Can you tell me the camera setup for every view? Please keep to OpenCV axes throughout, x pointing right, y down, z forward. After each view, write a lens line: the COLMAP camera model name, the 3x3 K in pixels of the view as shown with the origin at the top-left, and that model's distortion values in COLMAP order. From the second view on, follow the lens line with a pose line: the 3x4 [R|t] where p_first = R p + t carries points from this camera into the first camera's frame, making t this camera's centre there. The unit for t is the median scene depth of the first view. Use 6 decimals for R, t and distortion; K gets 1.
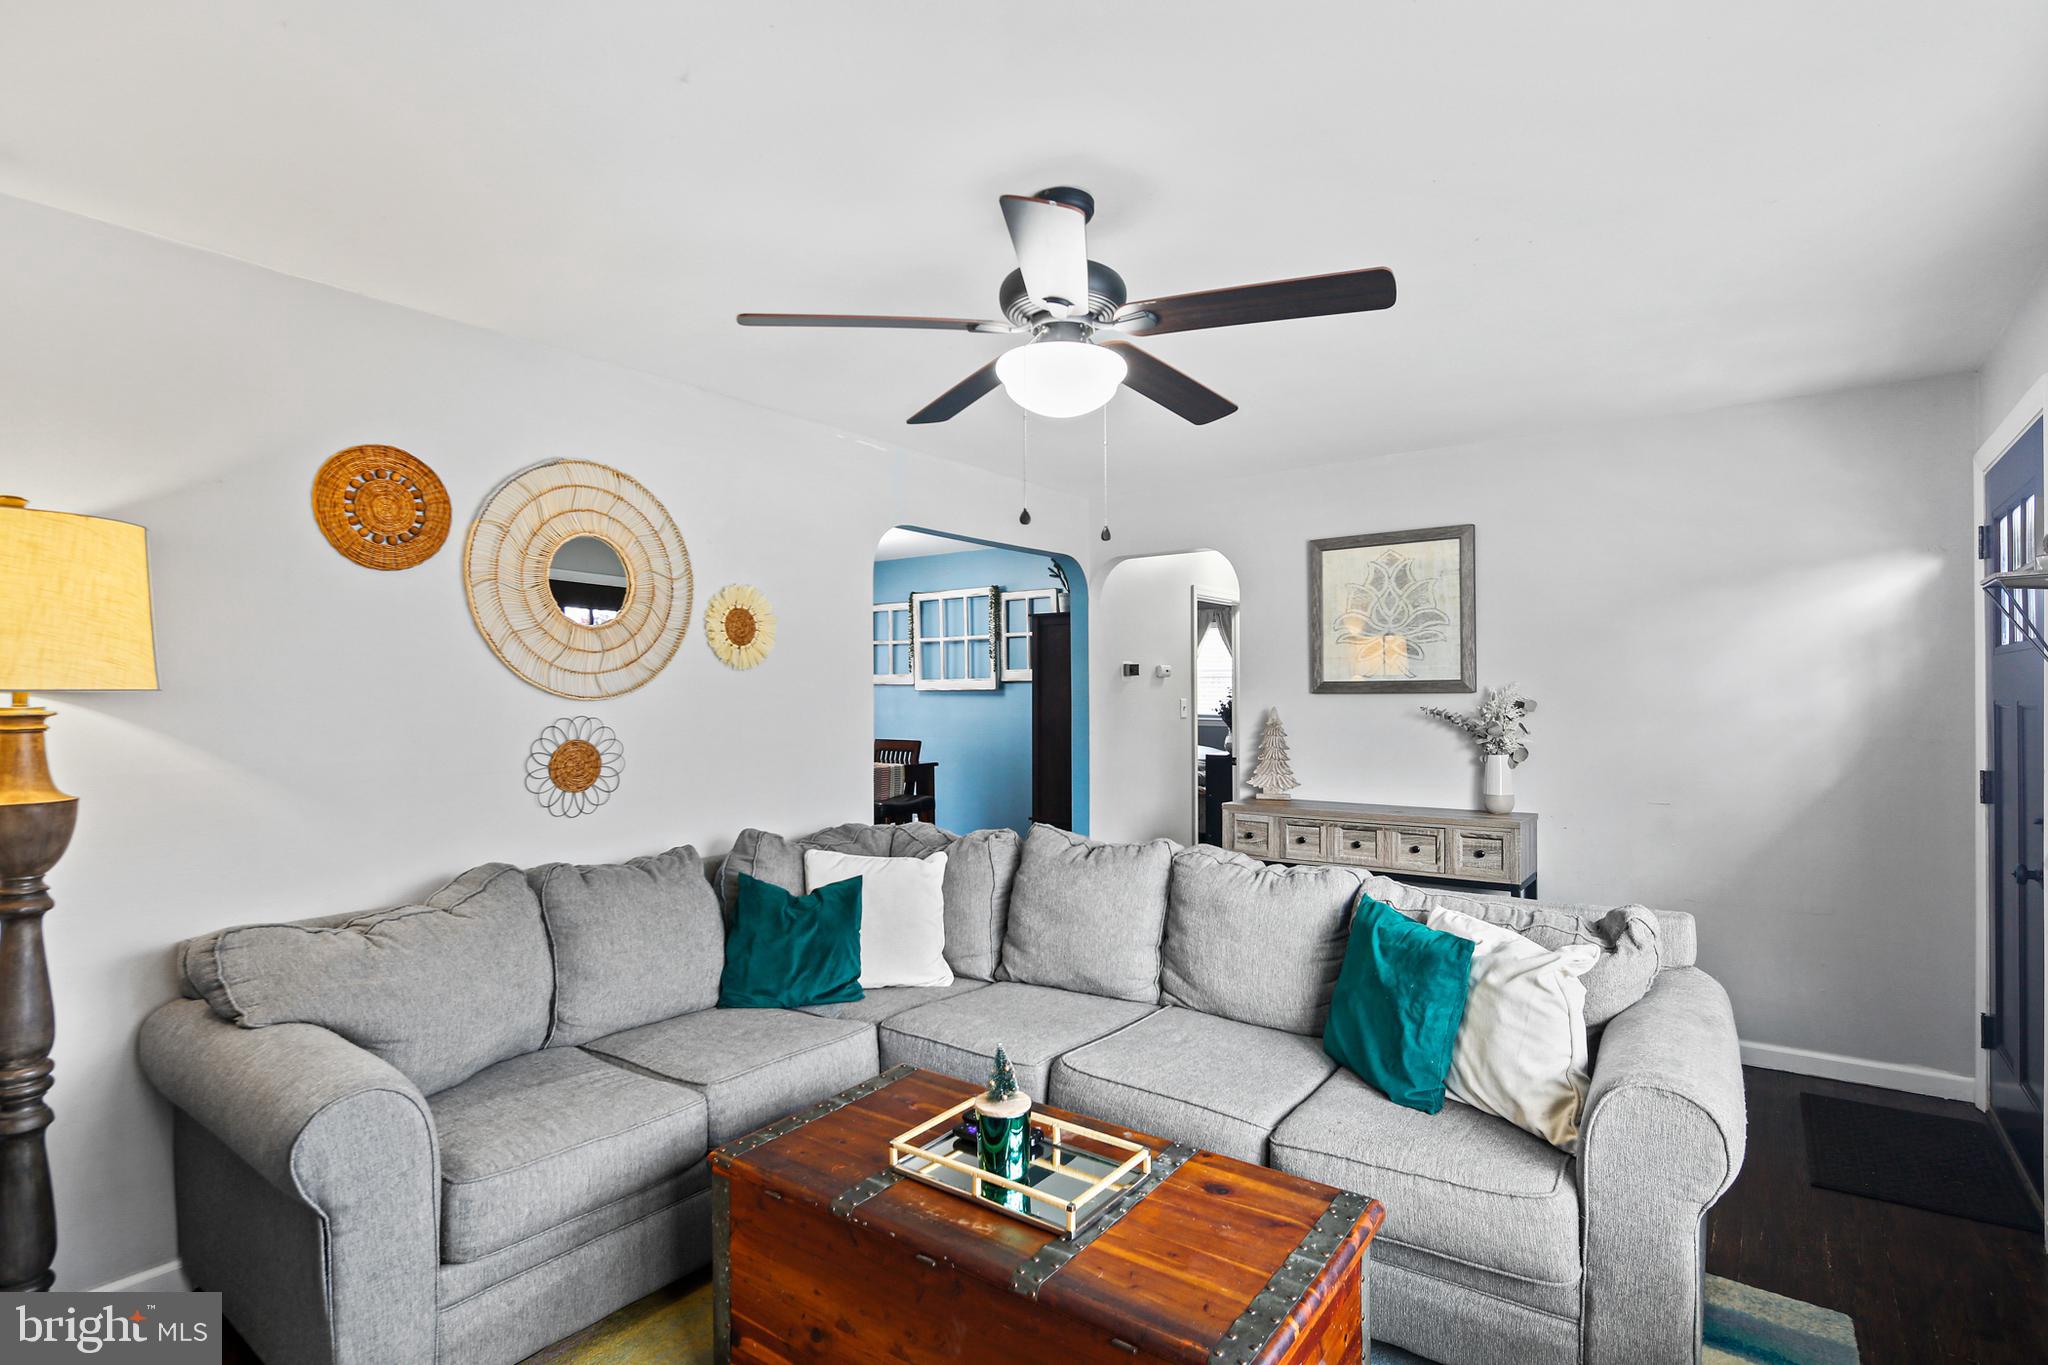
lens RADIAL K [[998.7, 0, 1027.6], [0, 998.7, 684.7], [0, 0, 1]] dist [0.000070, -0.000560]
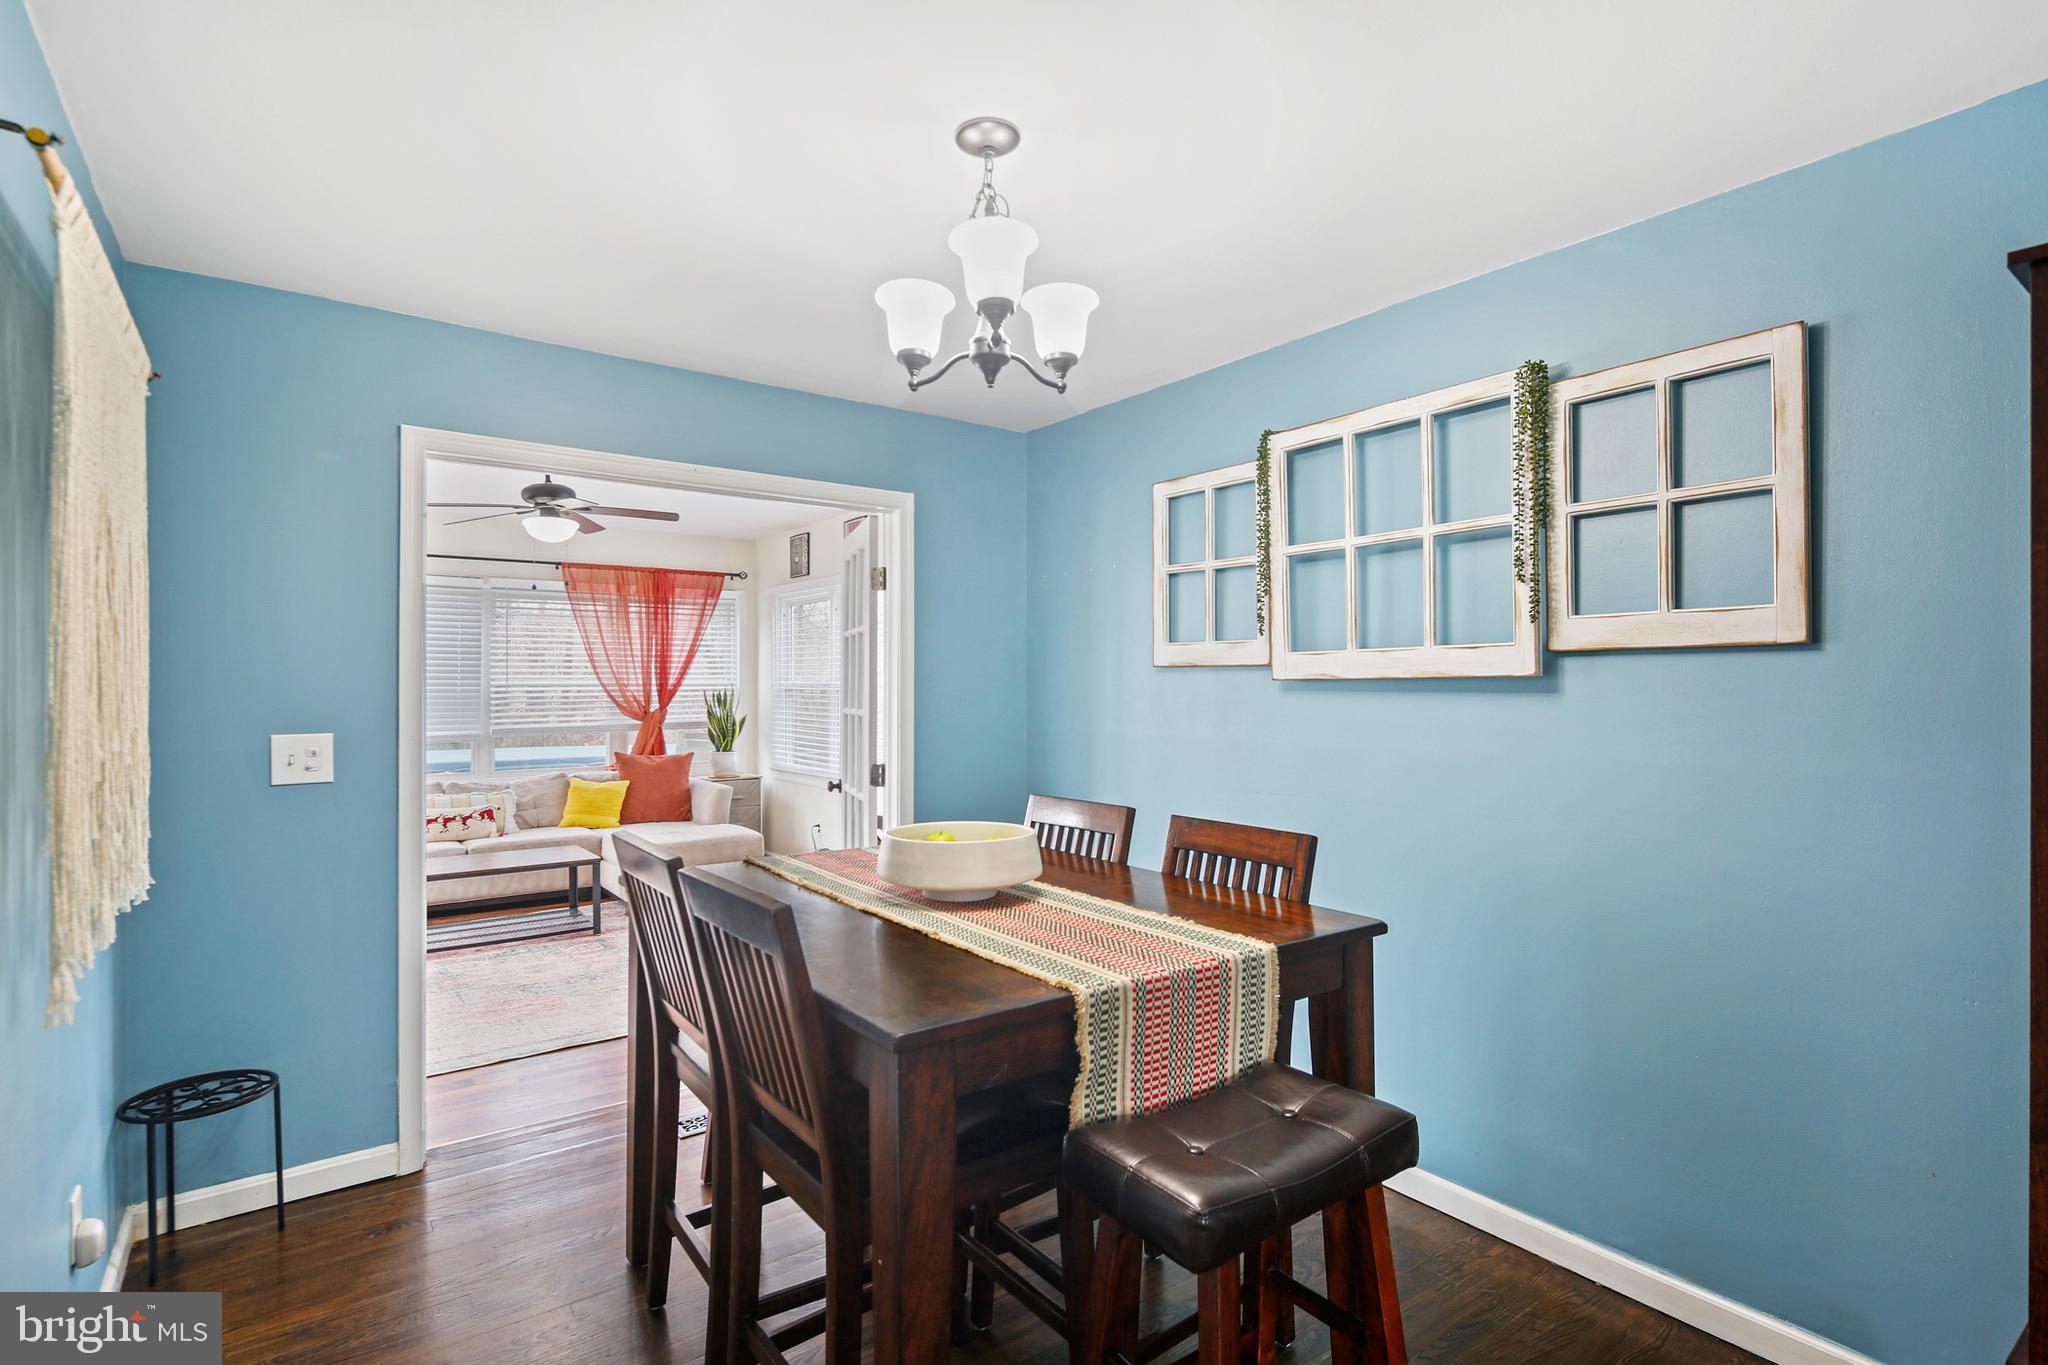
lens RADIAL K [[998.7, 0, 1027.6], [0, 998.7, 684.7], [0, 0, 1]] dist [0.000070, -0.000560]
pose [[0.955687, 0.001992, -0.294379, -0.091793], [-0.000457, 0.999986, 0.005283, 0.006021], [0.294385, -0.004915, 0.955674, 0.610345]]
